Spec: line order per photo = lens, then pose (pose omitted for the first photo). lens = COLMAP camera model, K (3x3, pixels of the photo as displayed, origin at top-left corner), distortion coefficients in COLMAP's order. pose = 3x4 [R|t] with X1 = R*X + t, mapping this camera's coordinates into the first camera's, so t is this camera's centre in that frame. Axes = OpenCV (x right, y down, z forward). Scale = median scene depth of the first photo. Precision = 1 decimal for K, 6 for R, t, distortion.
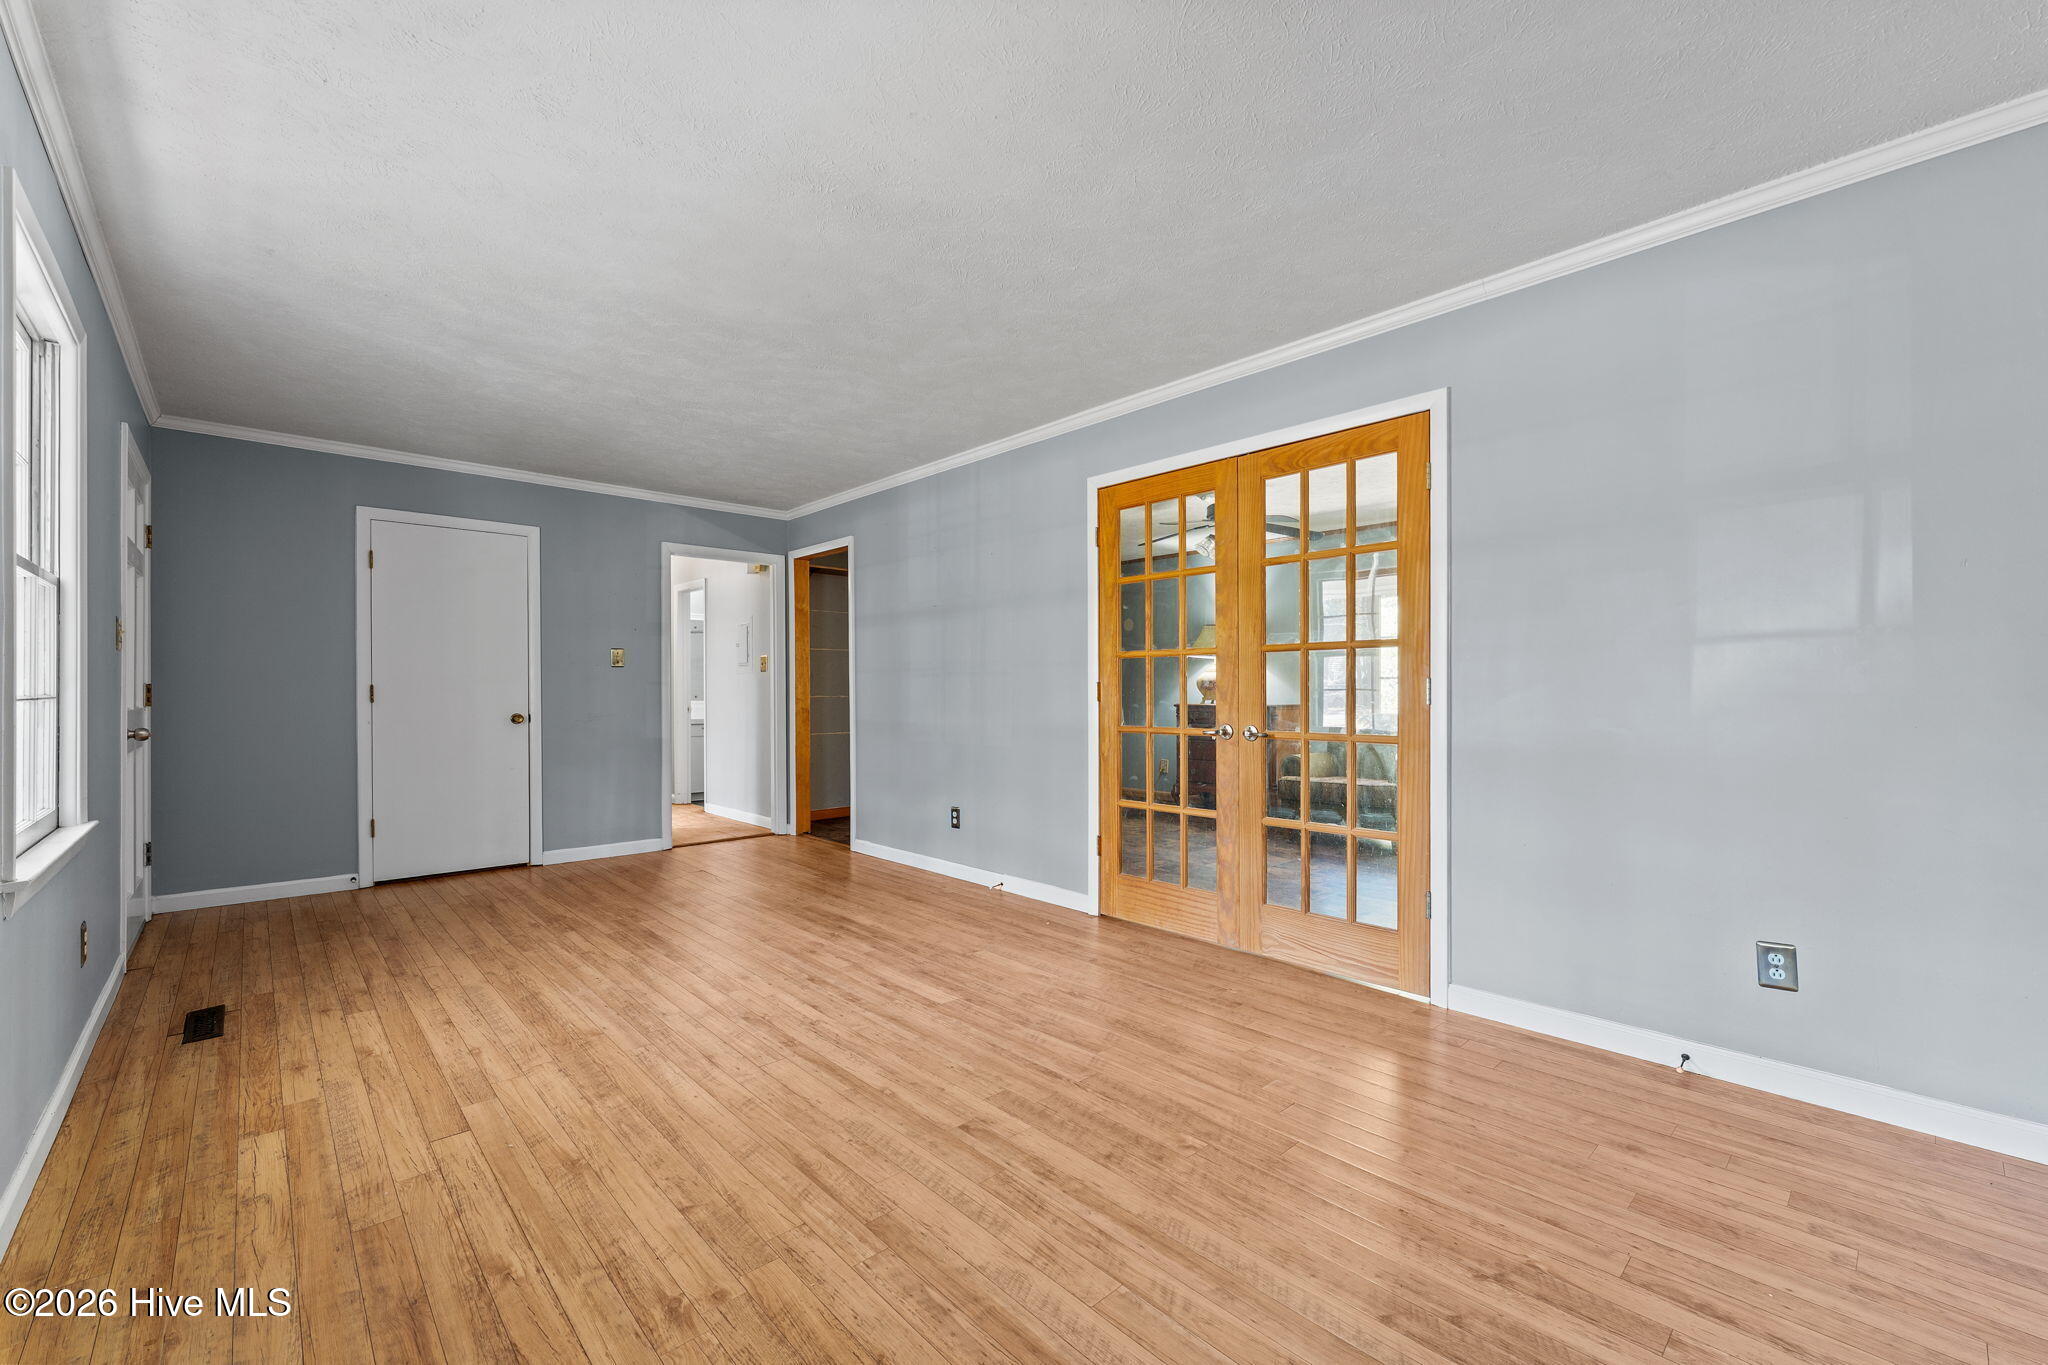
lens RADIAL K [[829.8, 0, 1024.2], [0, 829.8, 688.0], [0, 0, 1]] dist [0.002563, 0.000487]
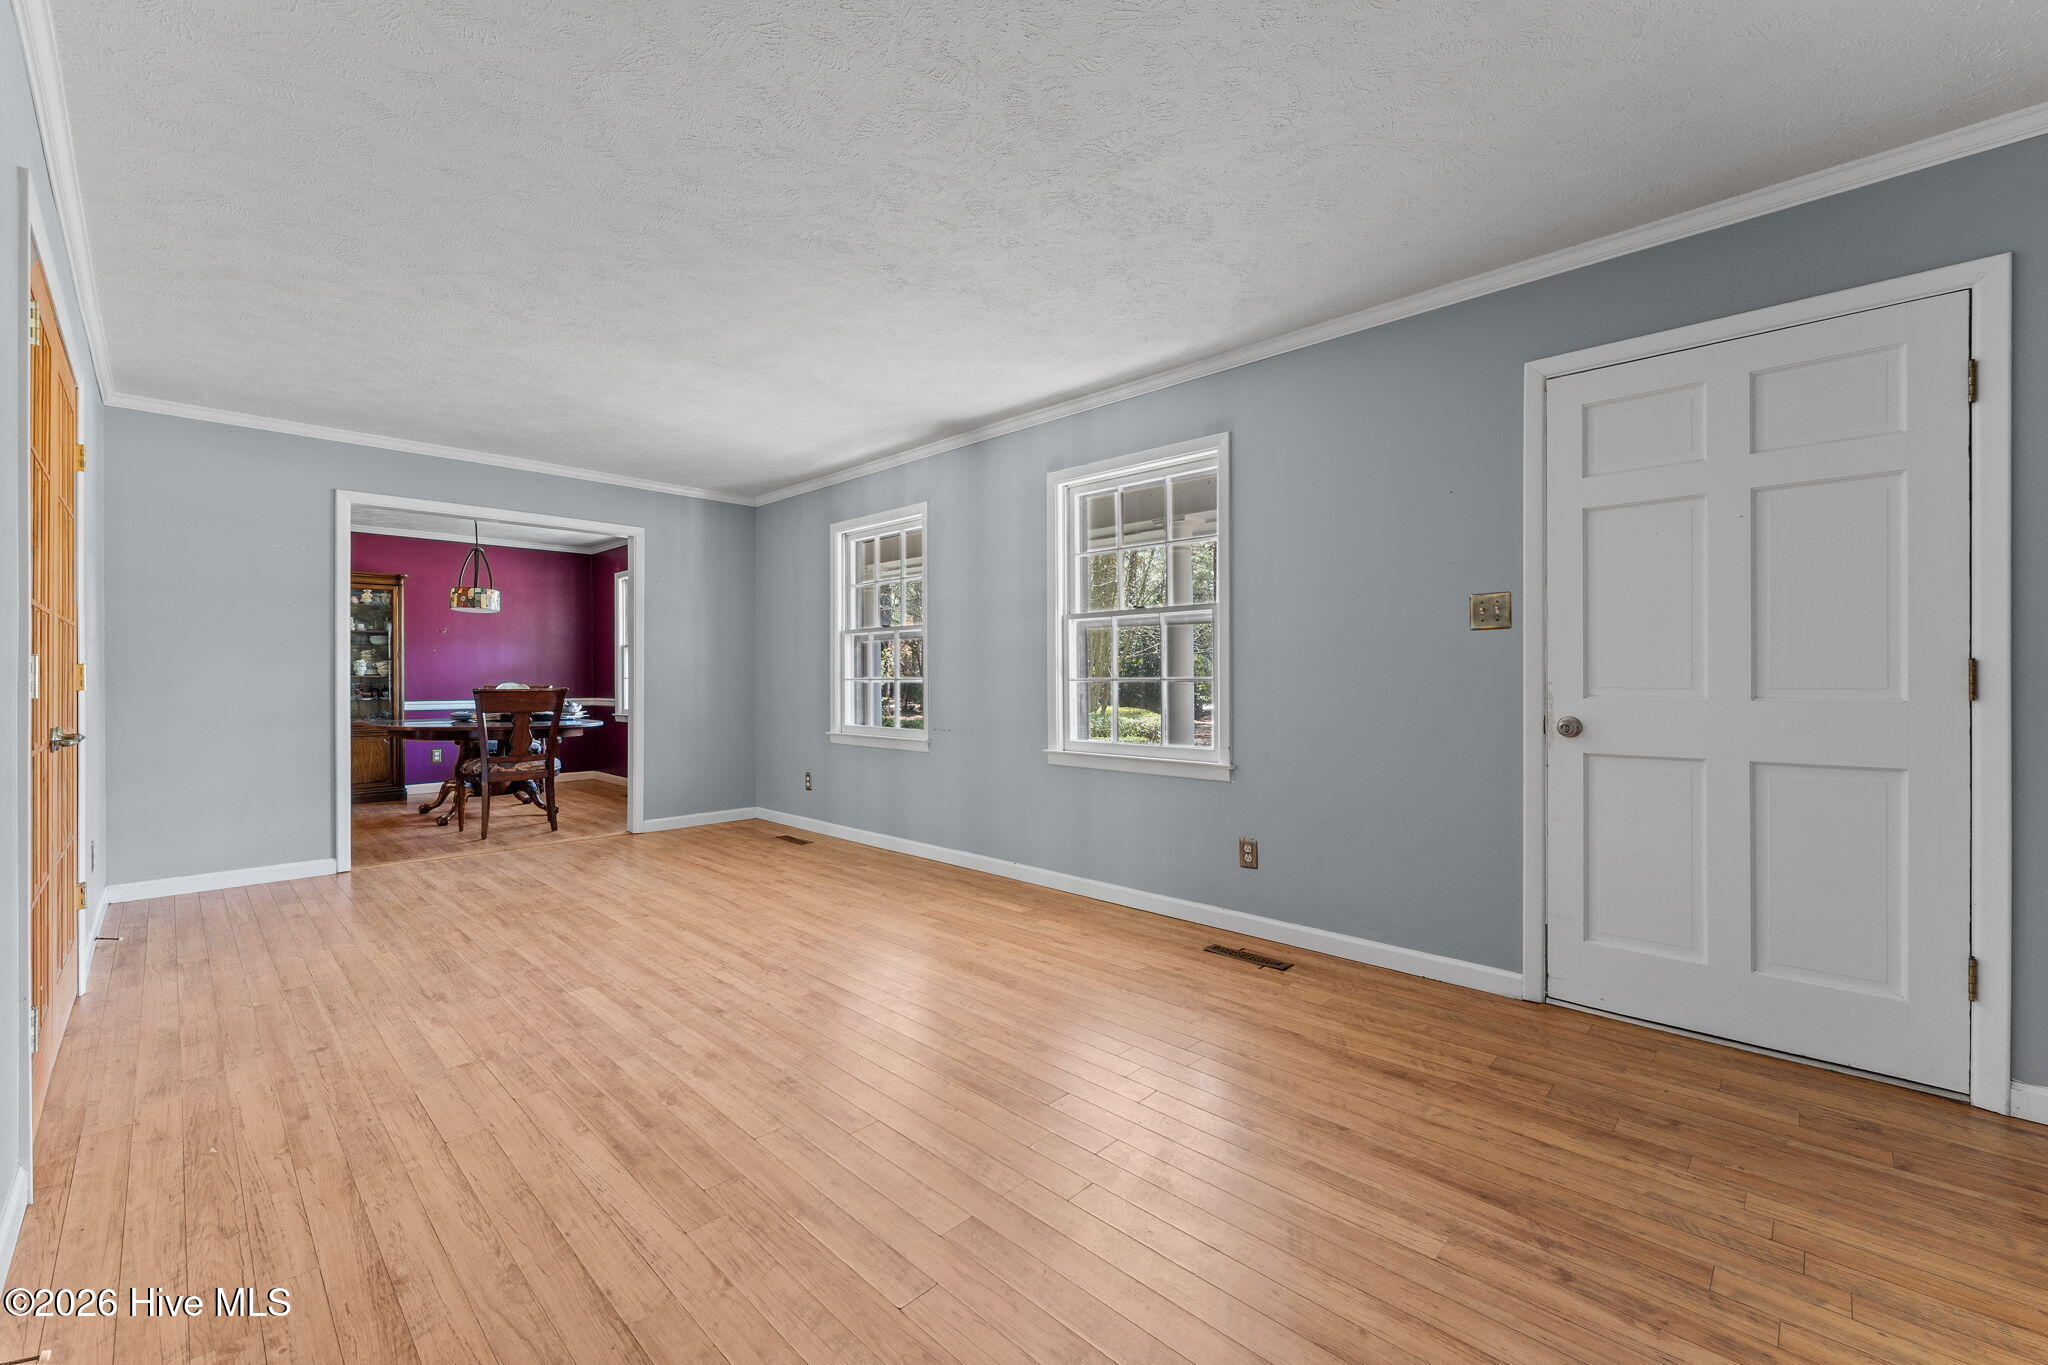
lens RADIAL K [[829.8, 0, 1022.4], [0, 829.8, 676.7], [0, 0, 1]] dist [0.002563, 0.000487]
pose [[-0.998515, 0.002158, -0.054437, -0.568098], [0.002362, 0.999990, -0.003672, 0.008633], [0.054429, -0.003795, -0.998510, 2.039676]]
